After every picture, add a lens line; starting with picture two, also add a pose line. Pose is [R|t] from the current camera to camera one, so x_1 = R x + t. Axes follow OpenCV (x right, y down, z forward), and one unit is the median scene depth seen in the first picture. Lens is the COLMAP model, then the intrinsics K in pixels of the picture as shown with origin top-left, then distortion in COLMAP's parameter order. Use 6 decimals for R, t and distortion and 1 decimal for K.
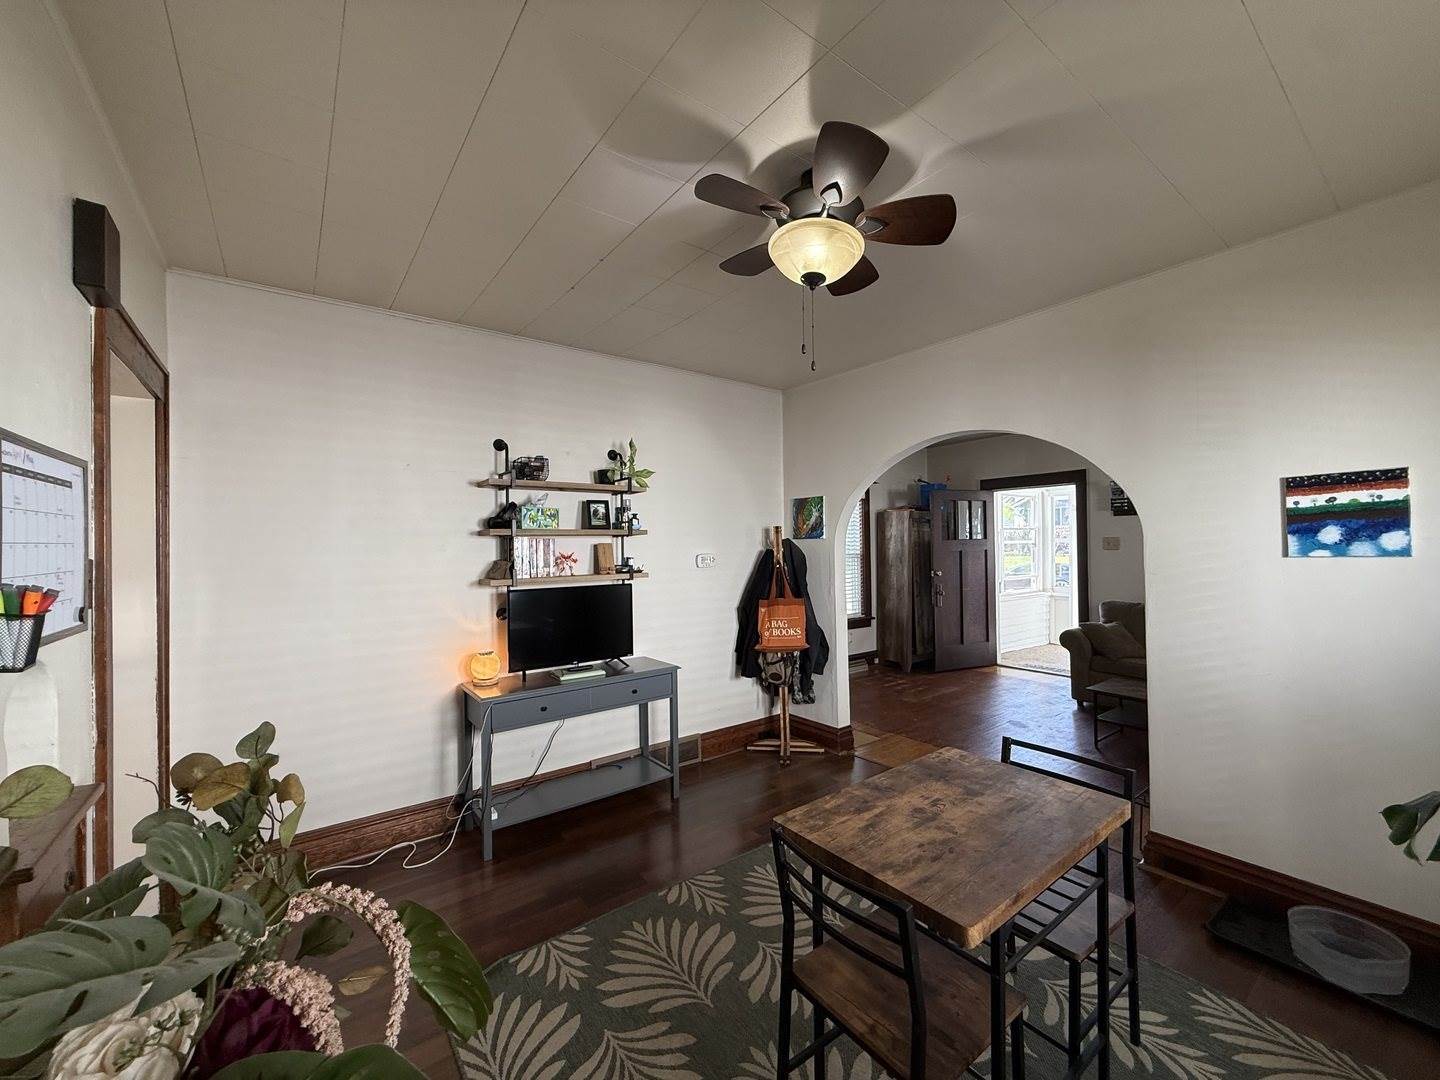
lens RADIAL K [[576.0, 0, 718.6], [0, 576.0, 543.6], [0, 0, 1]] dist [0.000102, -0.000138]
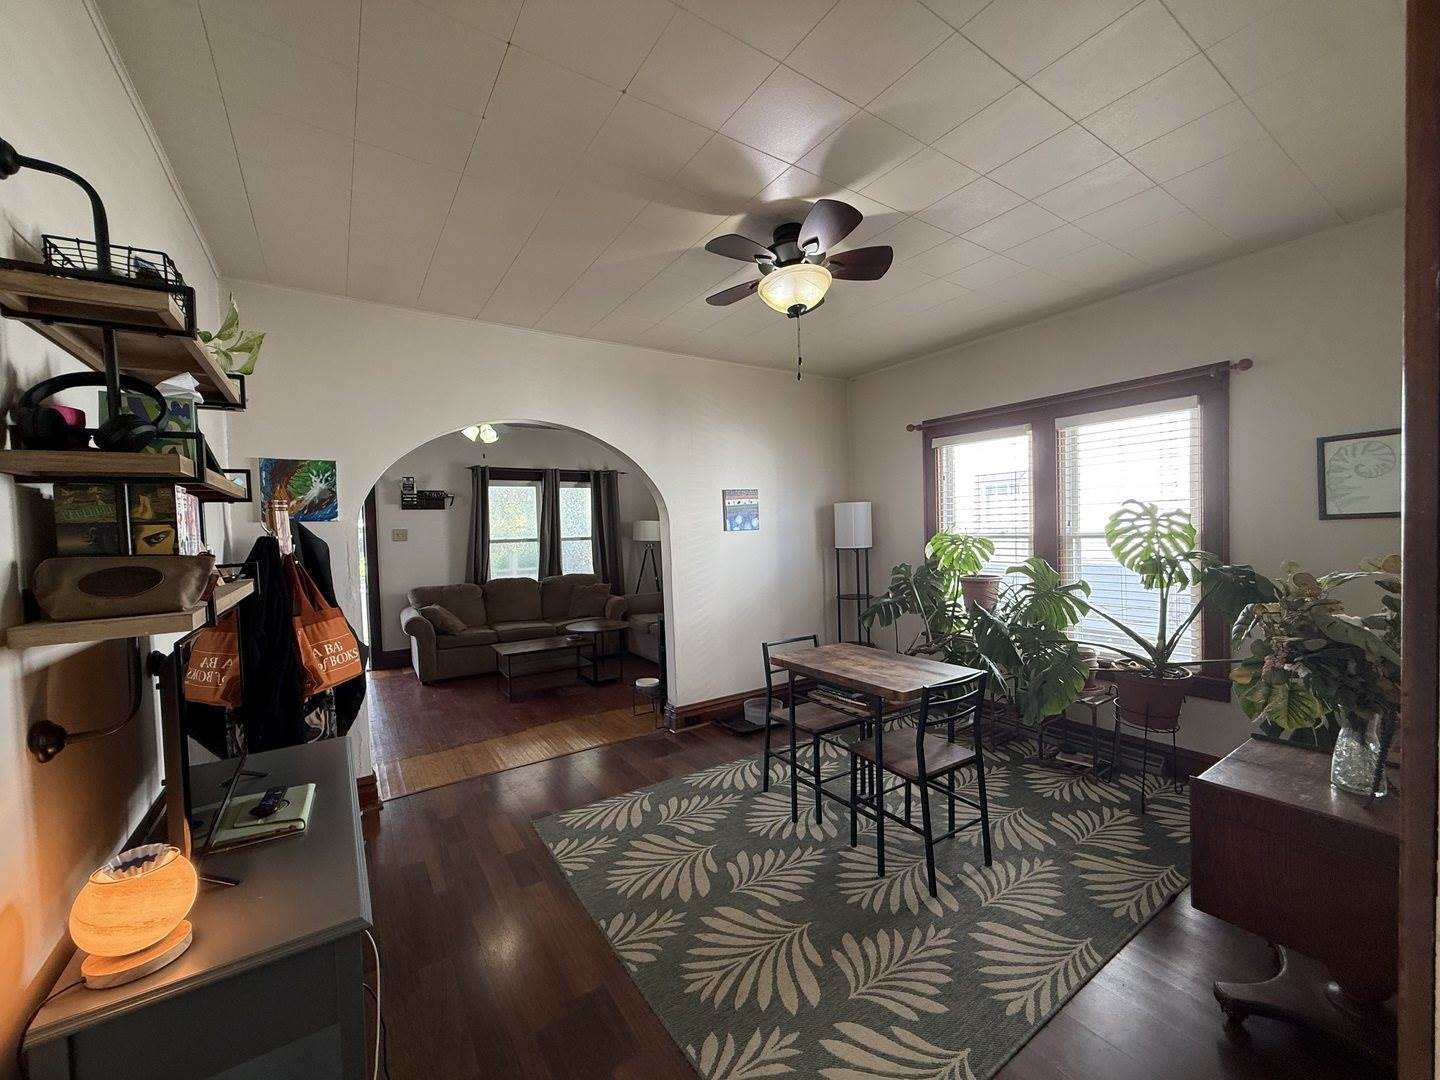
lens RADIAL K [[574.0, 0, 721.4], [0, 574.0, 543.8], [0, 0, 1]] dist [-0.001453, 0.000043]
pose [[0.048978, -0.016489, 0.998664, -0.604055], [0.023523, 0.999605, 0.015351, 0.023317], [-0.998523, 0.022740, 0.049346, 0.592037]]
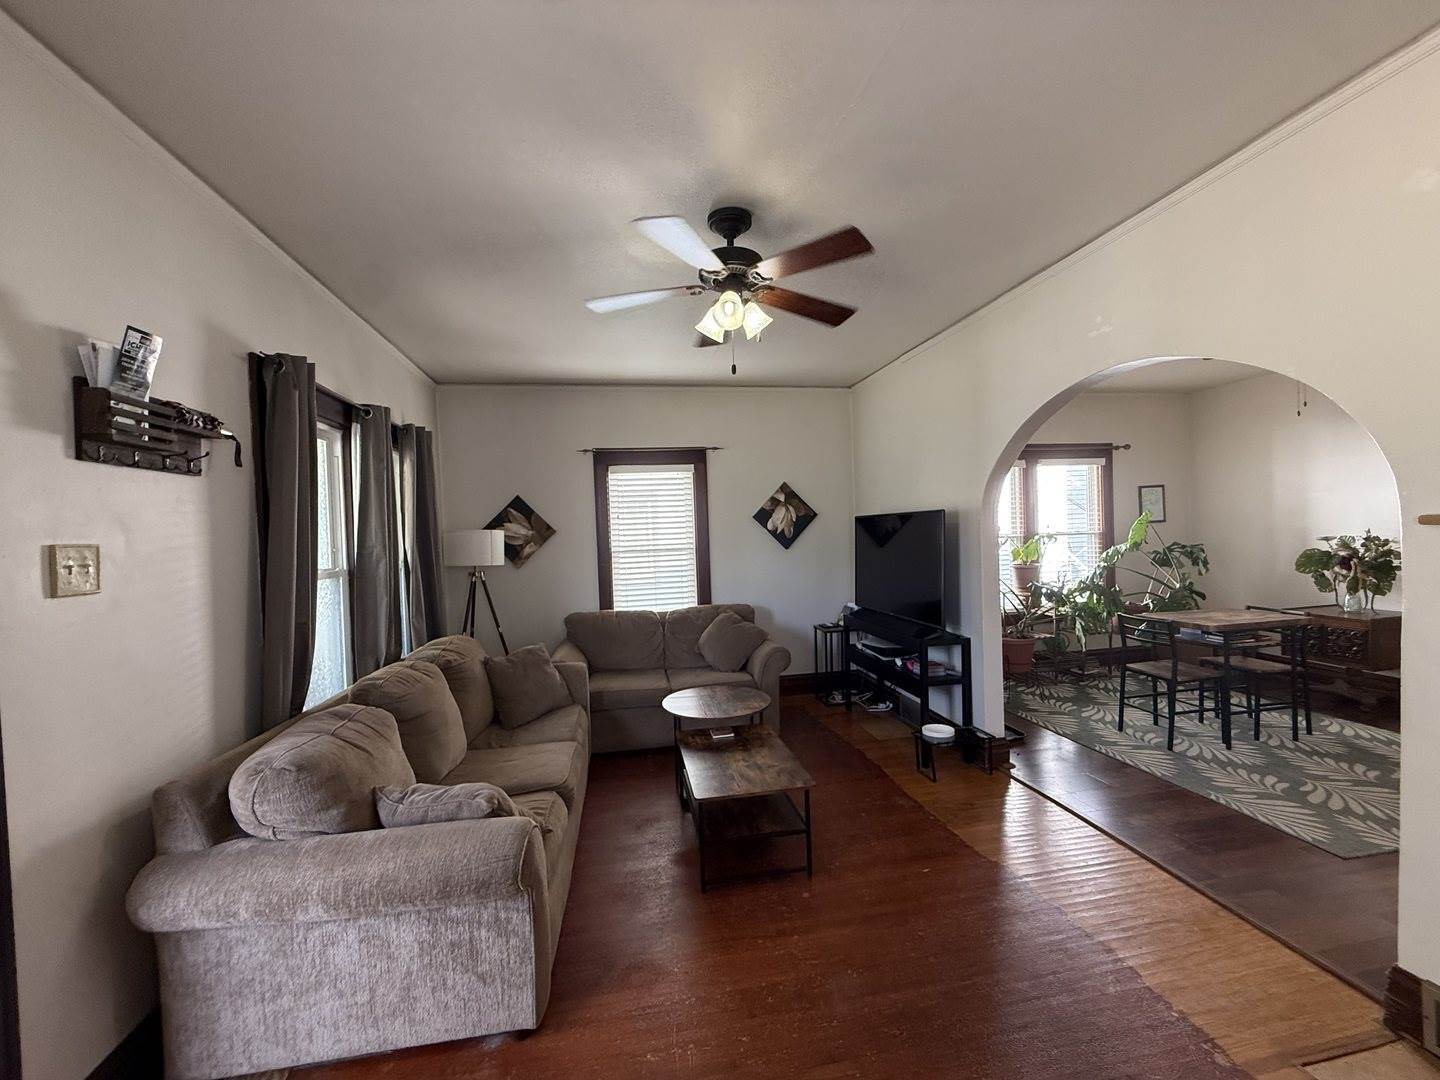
lens RADIAL K [[574.0, 0, 721.4], [0, 574.0, 543.8], [0, 0, 1]] dist [-0.001453, 0.000043]
pose [[-0.897677, 0.037359, 0.439067, 0.554908], [0.048620, 0.998713, 0.014425, -0.002229], [-0.437963, 0.034297, -0.898339, 1.857335]]
